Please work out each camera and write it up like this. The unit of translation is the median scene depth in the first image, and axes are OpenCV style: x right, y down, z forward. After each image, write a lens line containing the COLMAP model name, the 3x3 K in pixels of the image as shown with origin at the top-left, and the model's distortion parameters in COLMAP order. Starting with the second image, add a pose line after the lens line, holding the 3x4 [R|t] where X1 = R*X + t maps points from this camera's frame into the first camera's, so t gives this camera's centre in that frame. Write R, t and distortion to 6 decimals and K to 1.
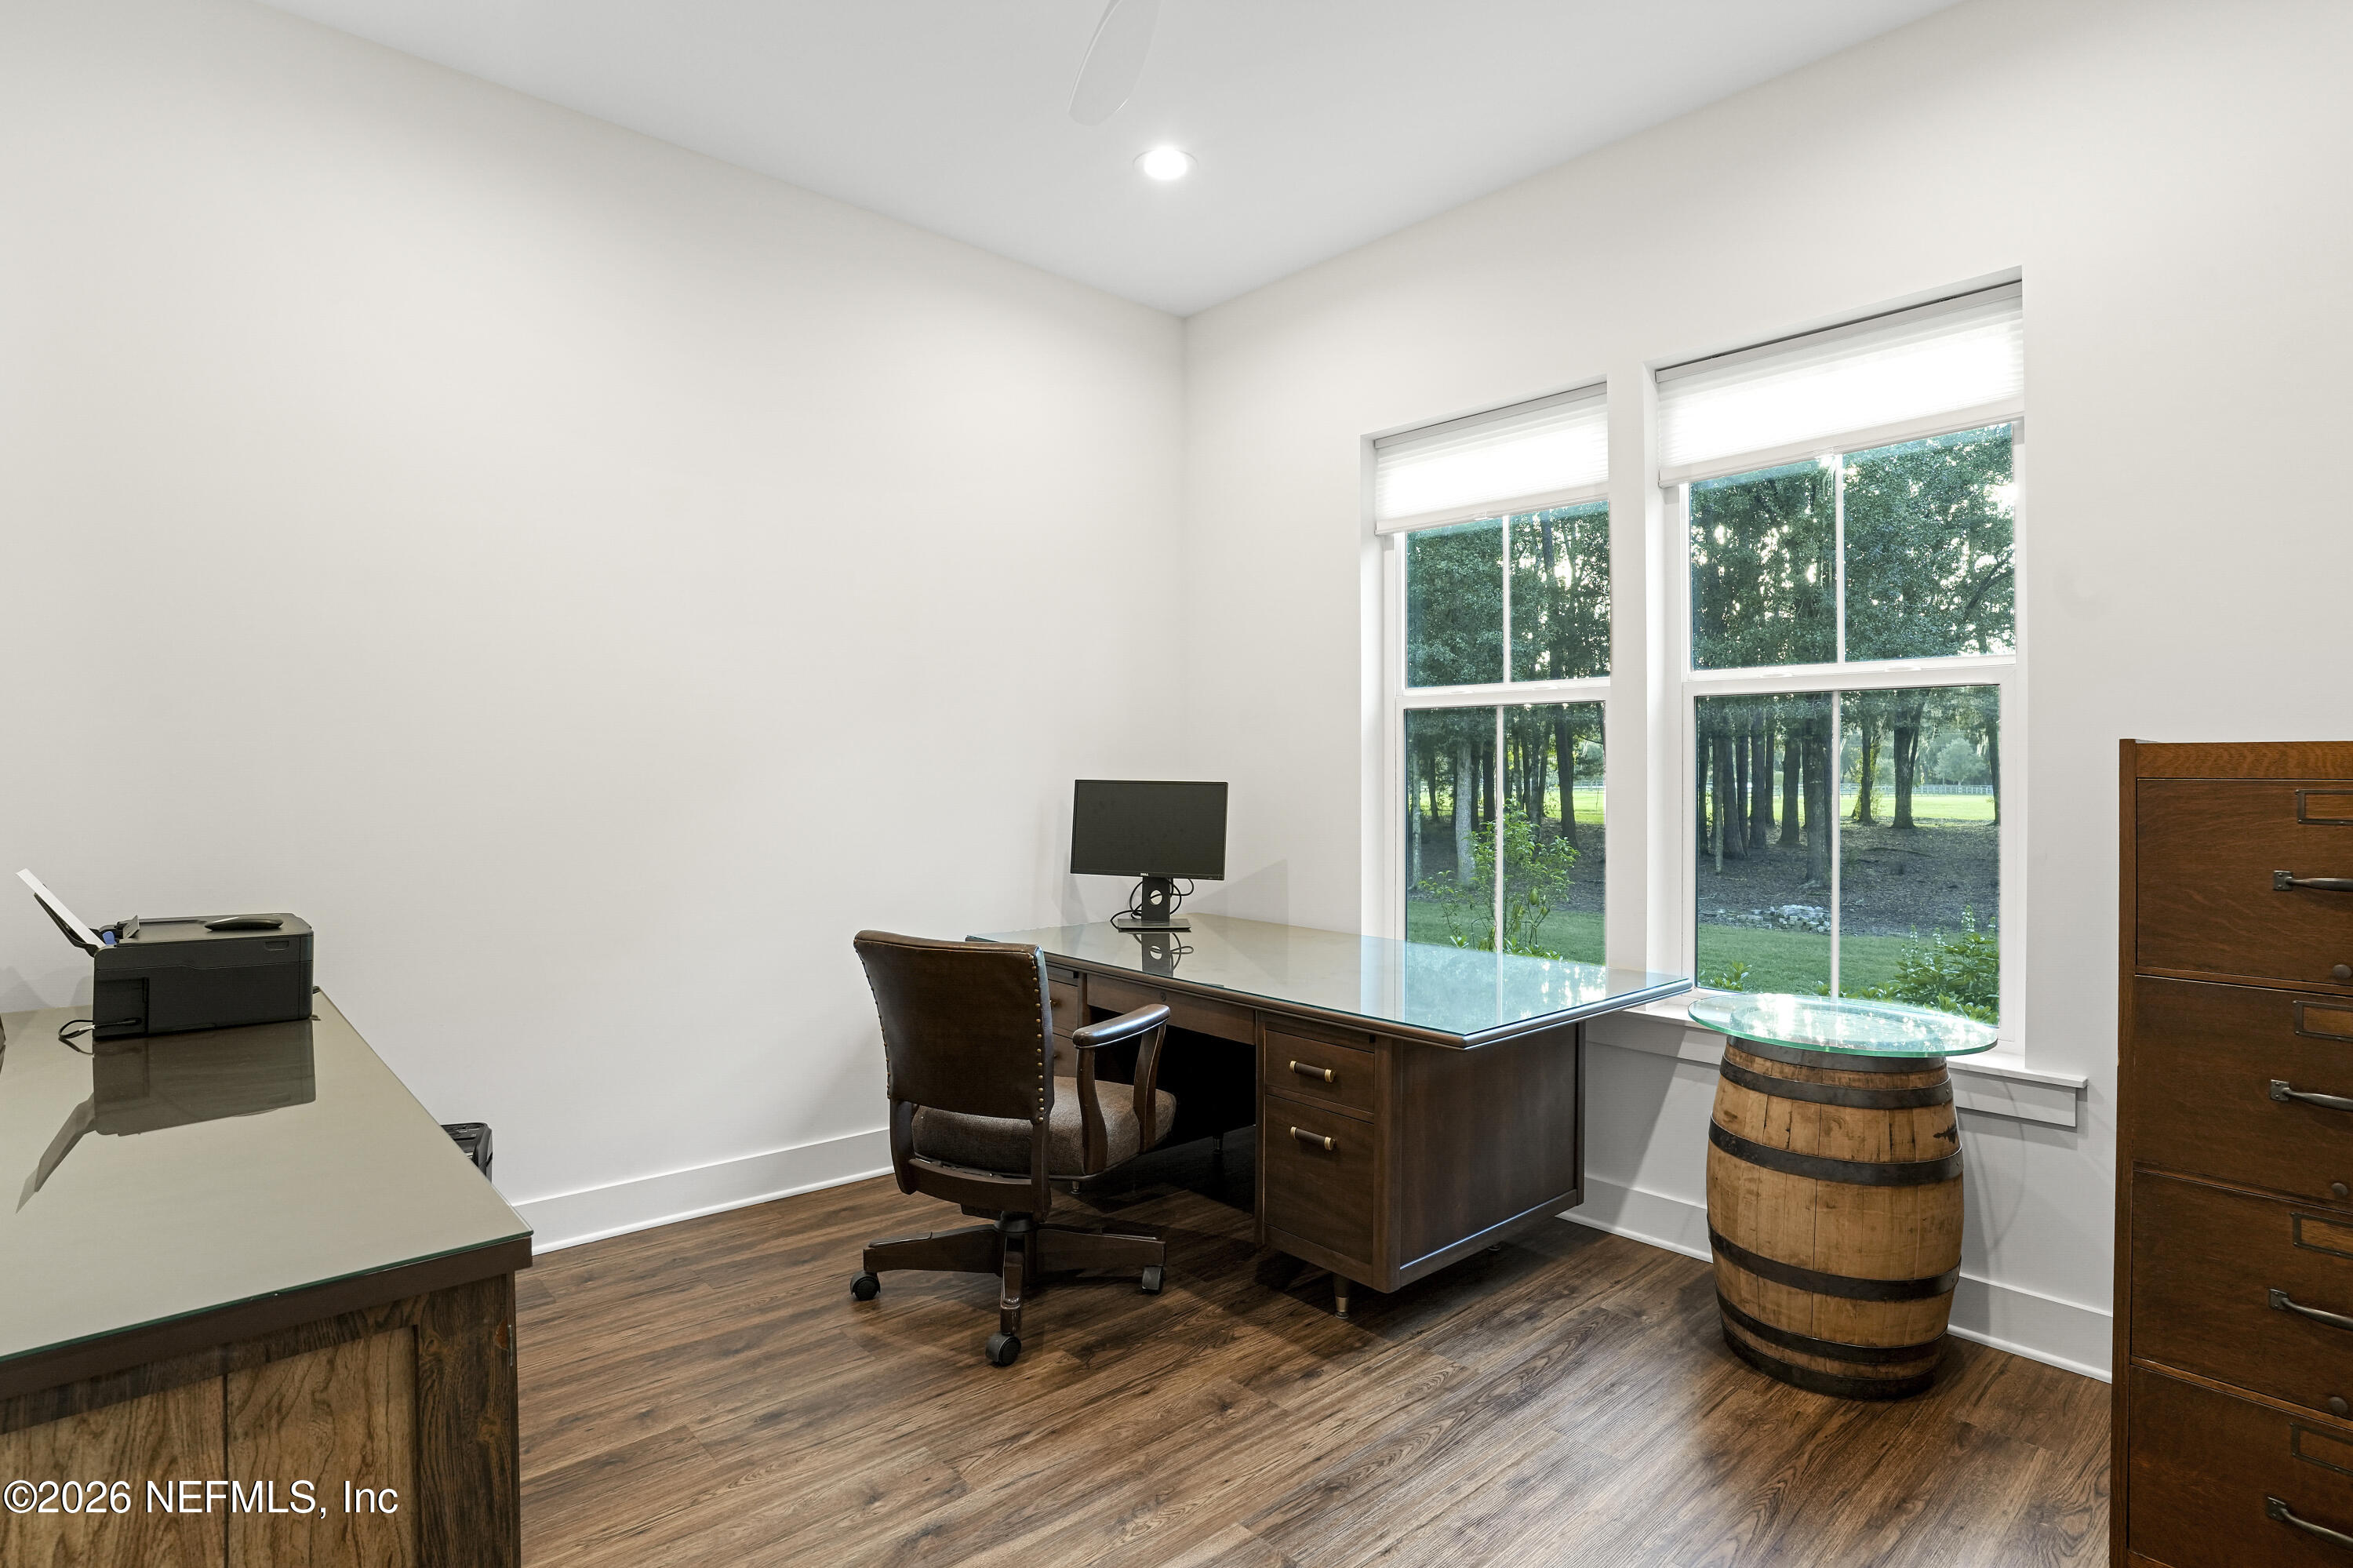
lens RADIAL K [[1191.6, 0, 1186.0], [0, 1191.6, 757.6], [0, 0, 1]] dist [-0.075704, 0.037237]
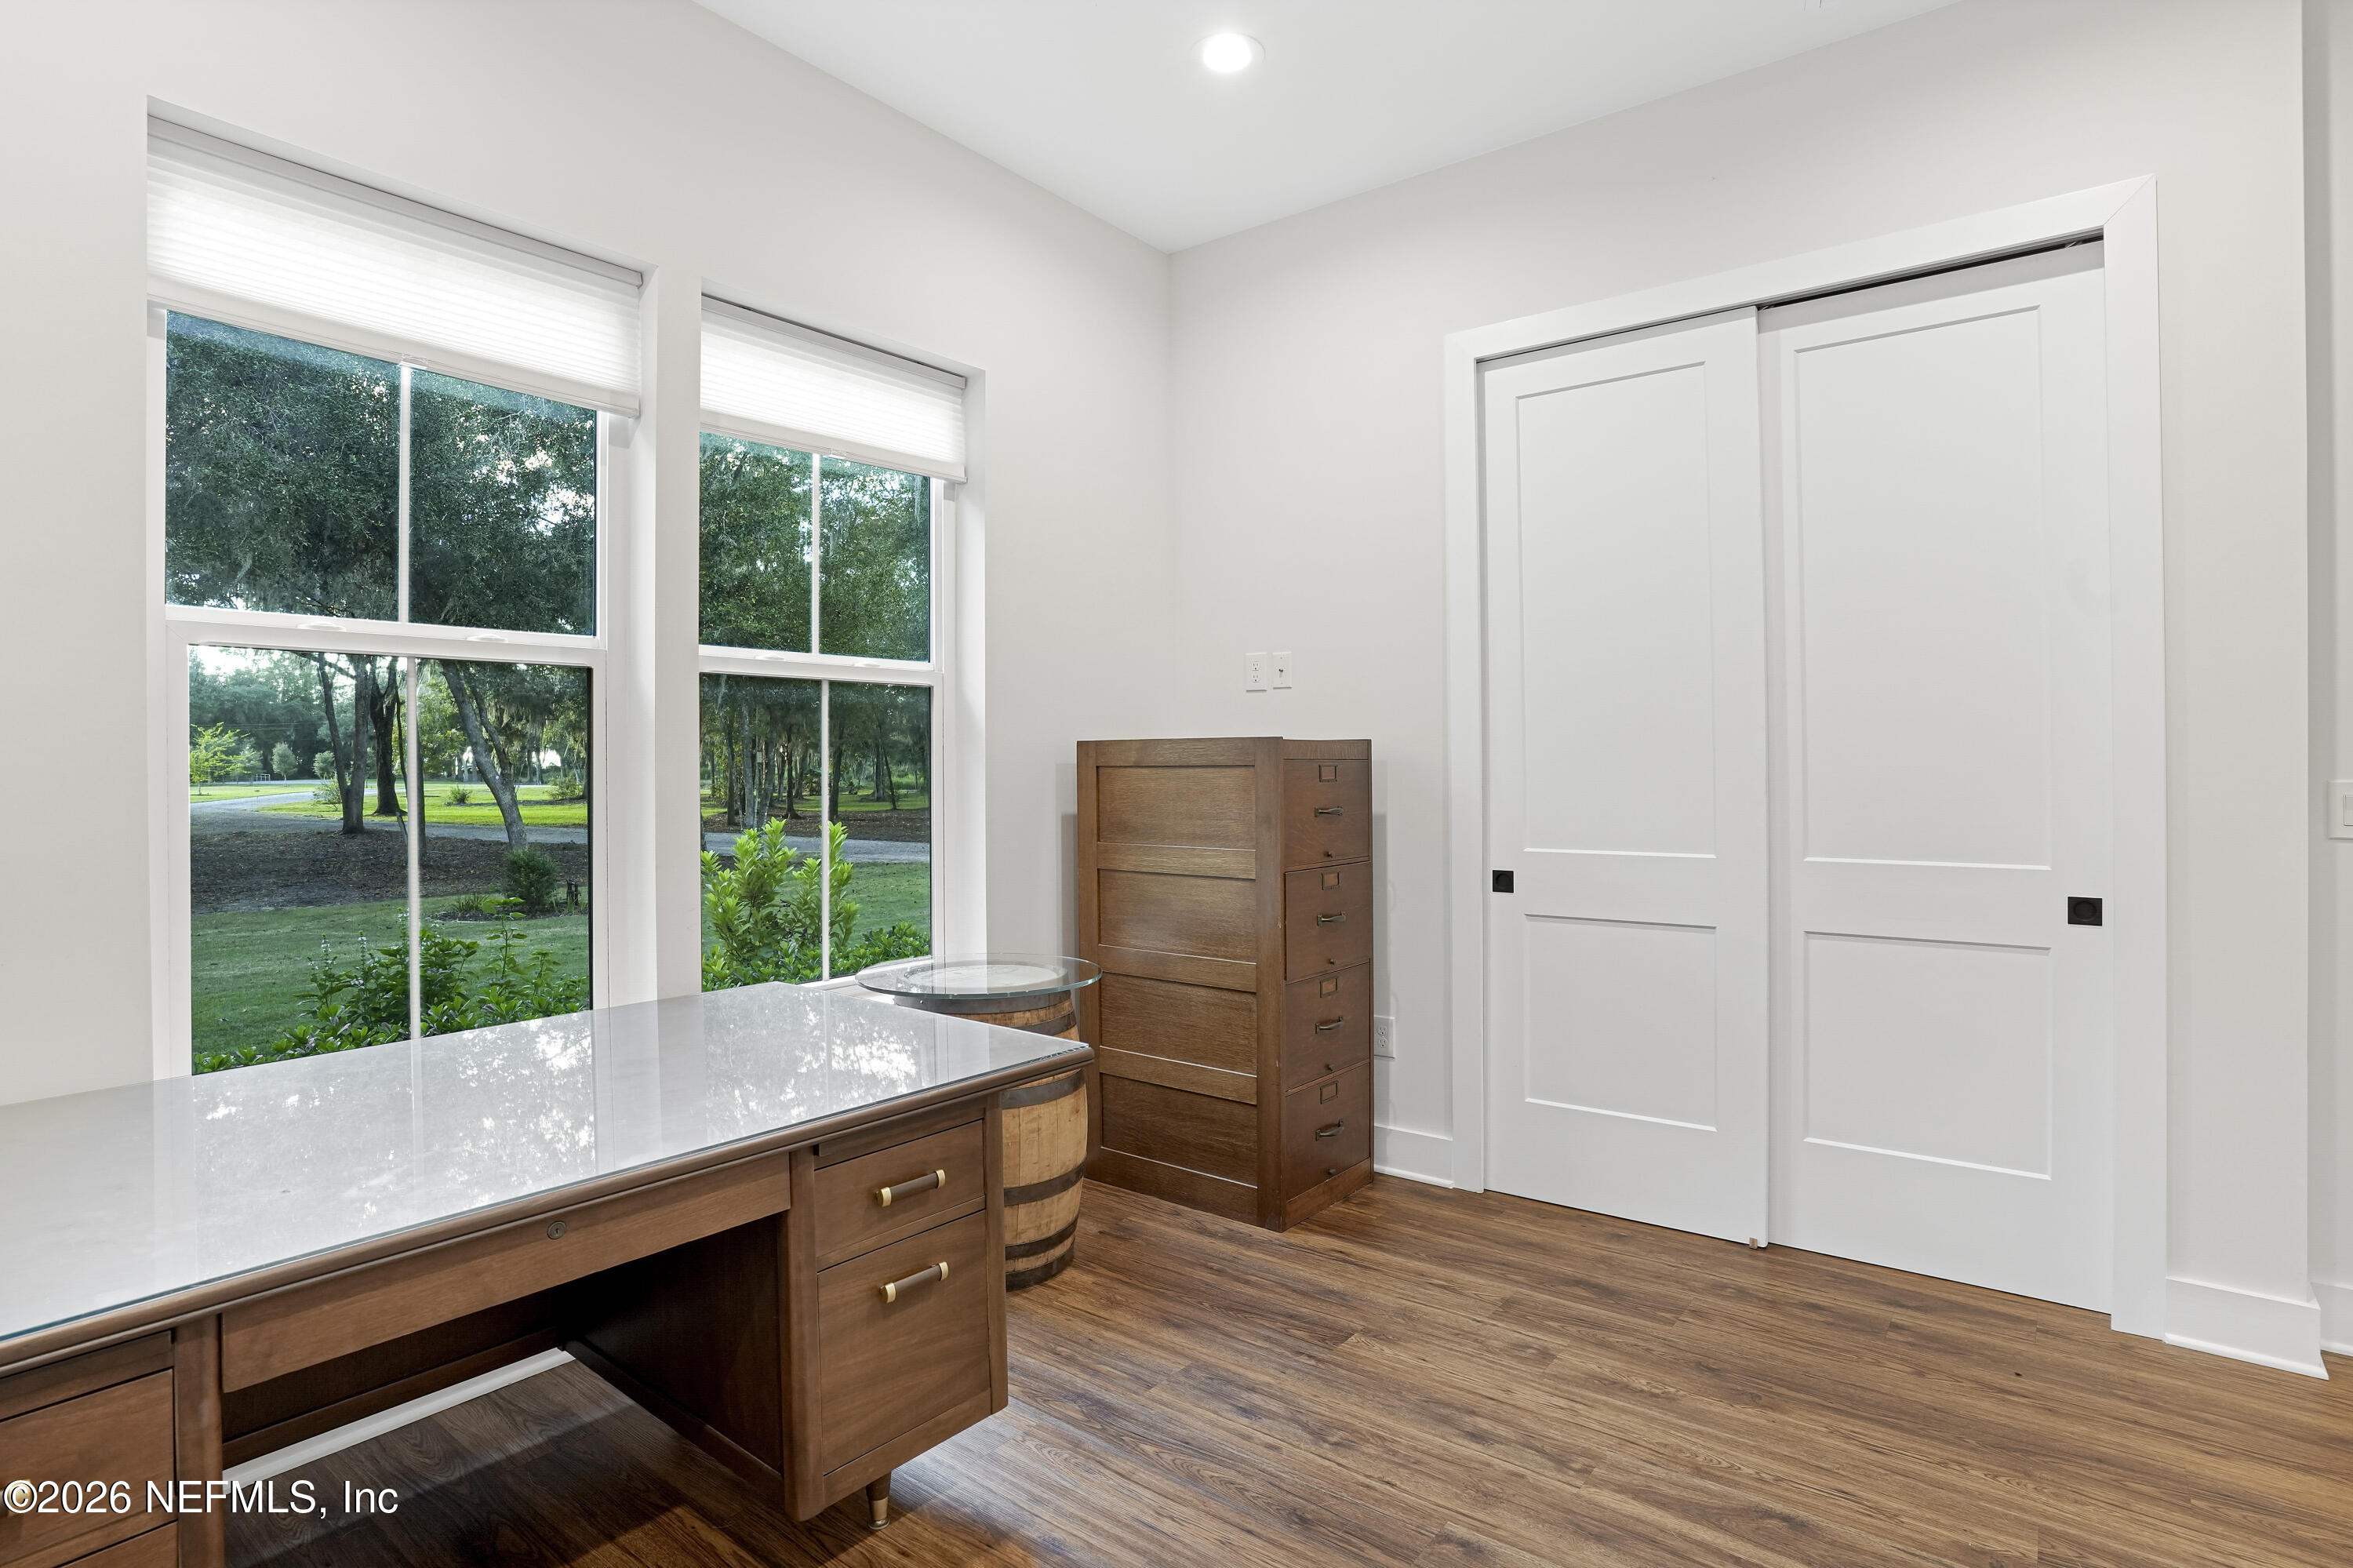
lens RADIAL K [[1188.9, 0, 1149.3], [0, 1188.9, 750.8], [0, 0, 1]] dist [-0.041144, 0.000208]
pose [[-0.160350, -0.000631, 0.987060, -0.562180], [-0.016782, 0.999857, -0.002087, 0.003346], [-0.986918, -0.016900, -0.160338, 0.907664]]
